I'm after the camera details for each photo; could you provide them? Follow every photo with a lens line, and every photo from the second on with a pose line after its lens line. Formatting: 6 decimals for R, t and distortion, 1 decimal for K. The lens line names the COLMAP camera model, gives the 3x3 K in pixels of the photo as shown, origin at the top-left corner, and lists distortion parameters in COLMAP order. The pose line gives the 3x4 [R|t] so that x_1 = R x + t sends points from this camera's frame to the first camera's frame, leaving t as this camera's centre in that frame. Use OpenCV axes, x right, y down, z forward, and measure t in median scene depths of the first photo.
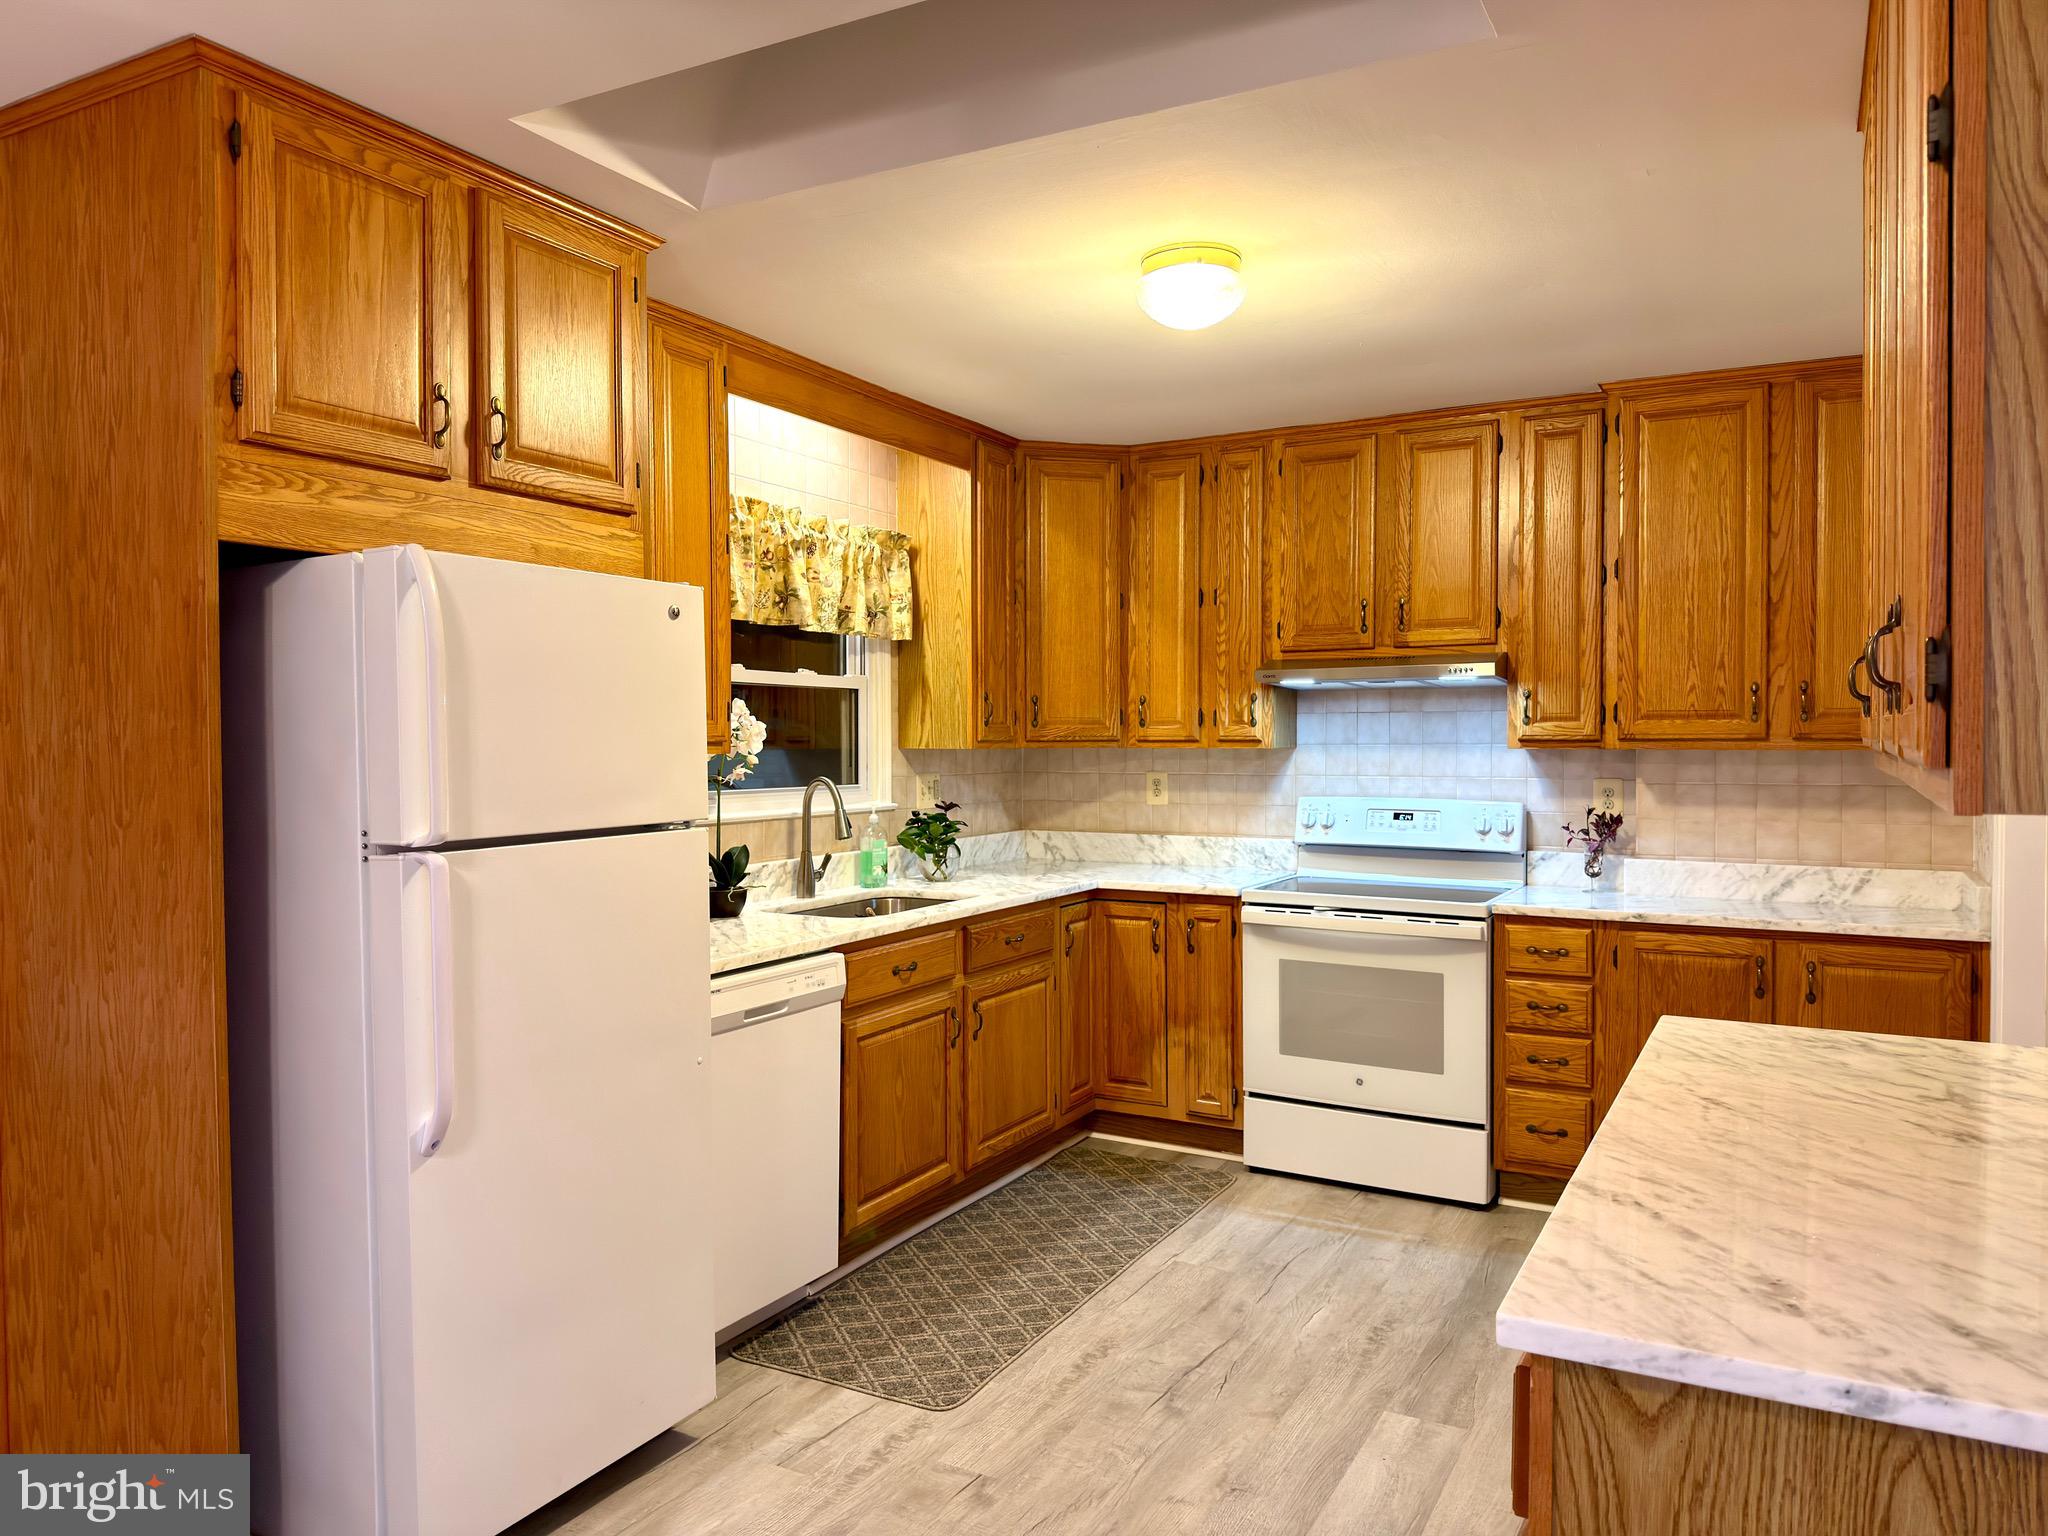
lens RADIAL K [[1424.2, 0, 1024.0], [0, 1424.2, 768.0], [0, 0, 1]] dist [0.177237, -0.370324]
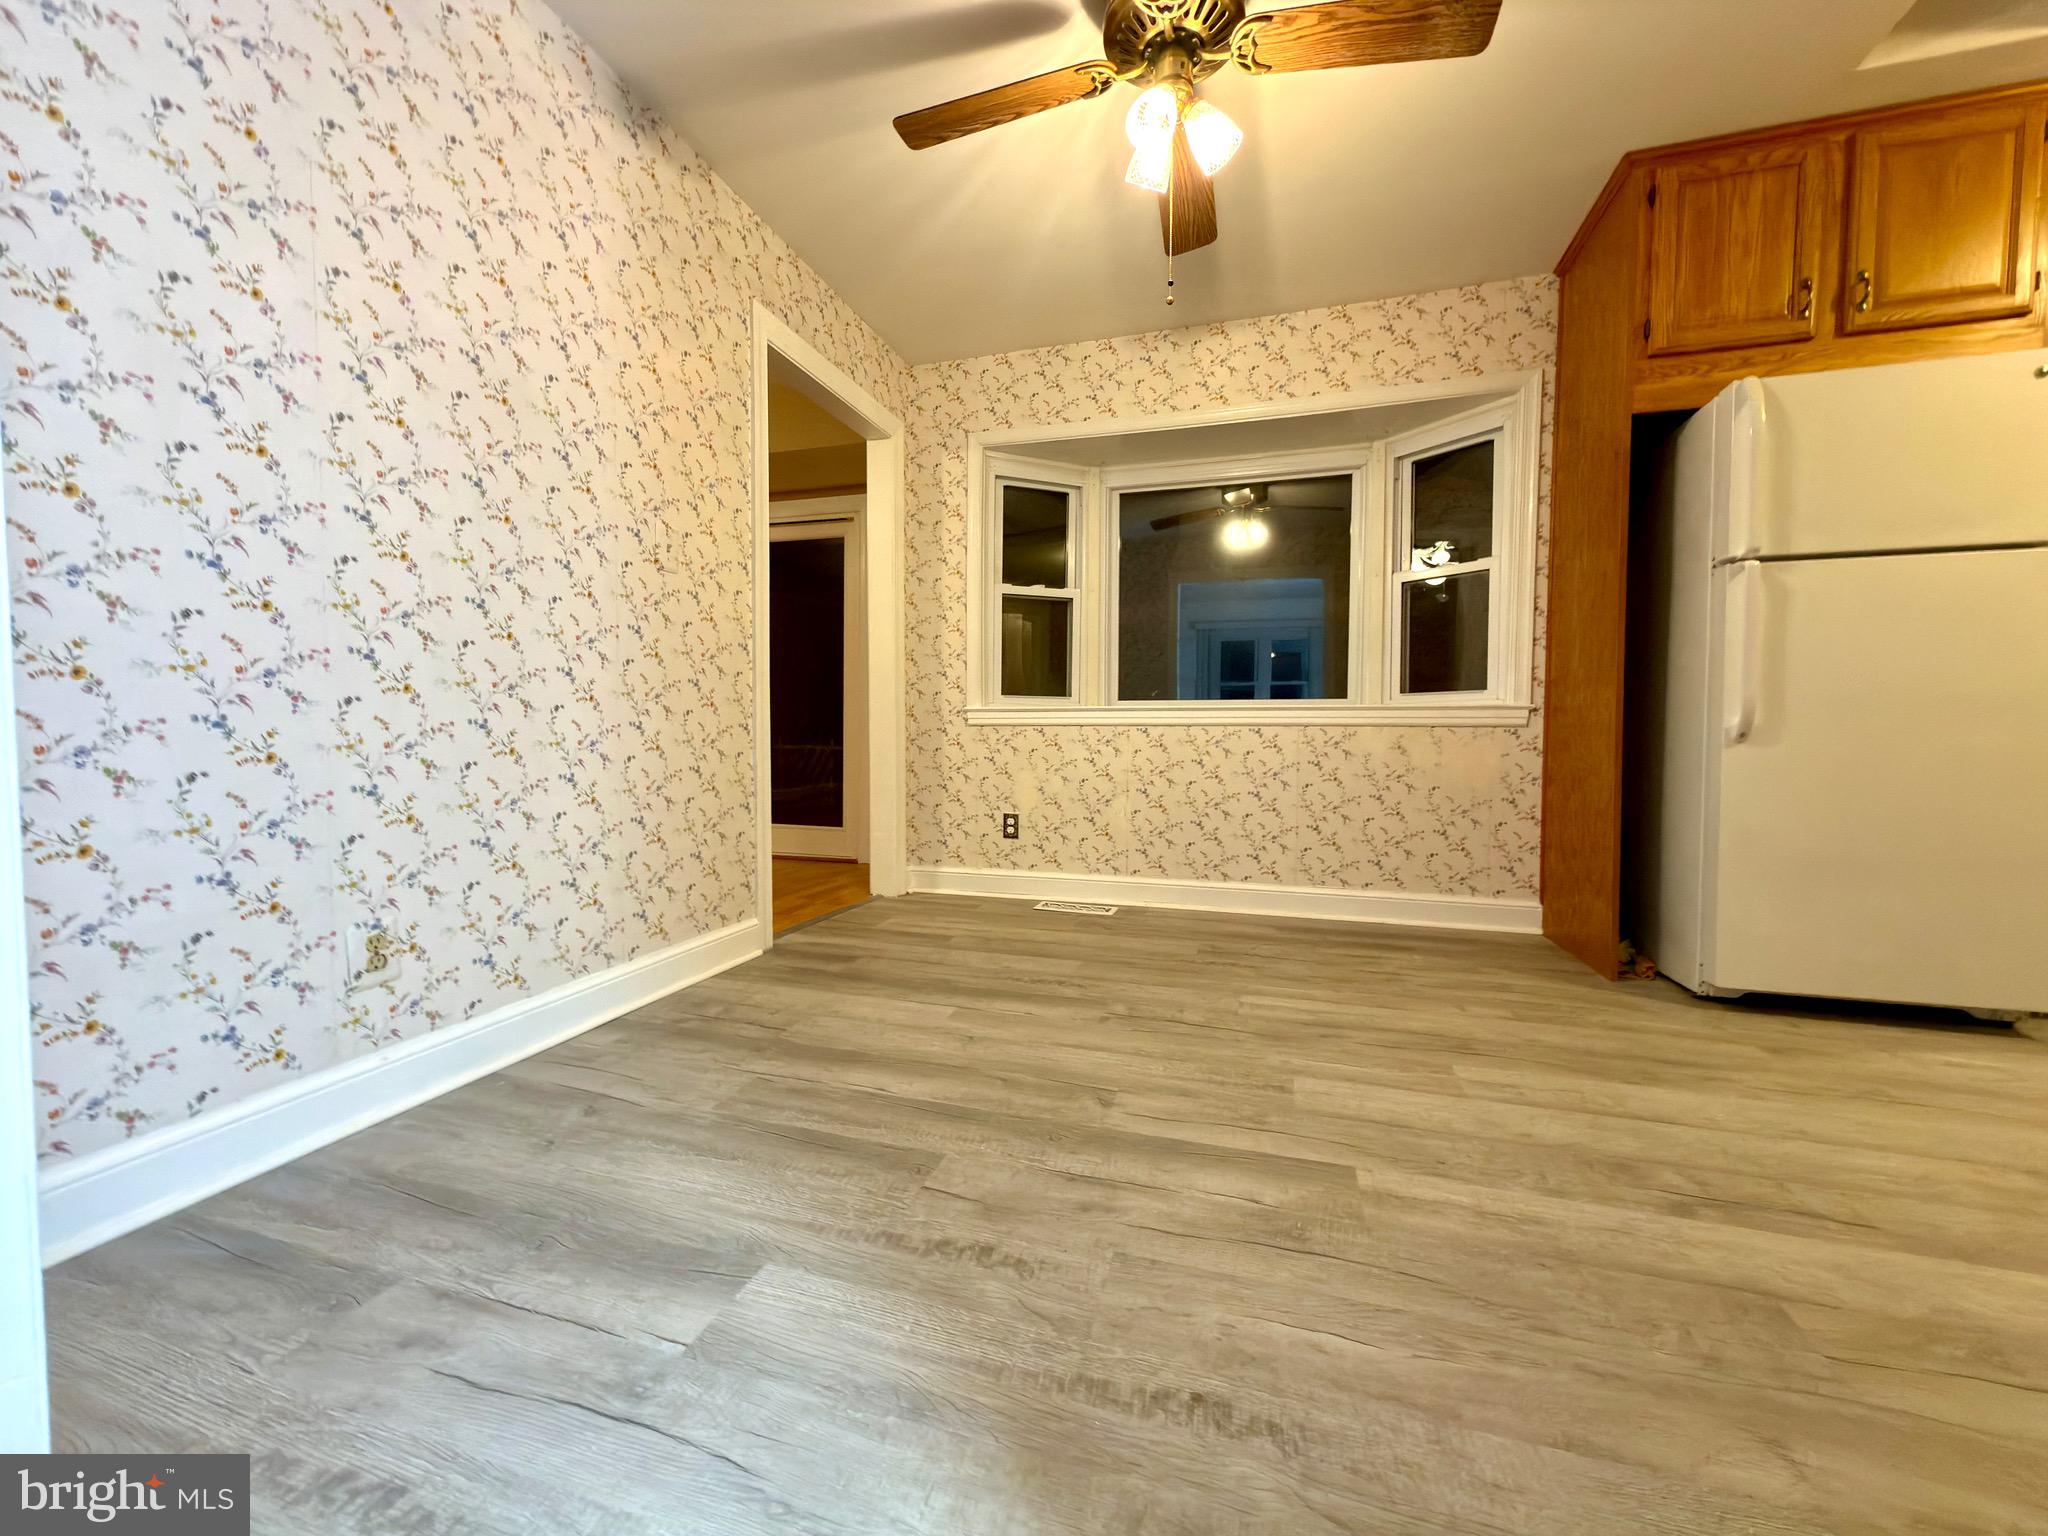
lens RADIAL K [[813.5, 0, 1023.2], [0, 813.5, 766.0], [0, 0, 1]] dist [0.000065, 0.000282]
pose [[0.192337, 0.045477, -0.980275, 0.190706], [-0.026693, 0.998798, 0.041099, 0.147166], [0.980966, 0.018262, 0.193319, -0.000160]]
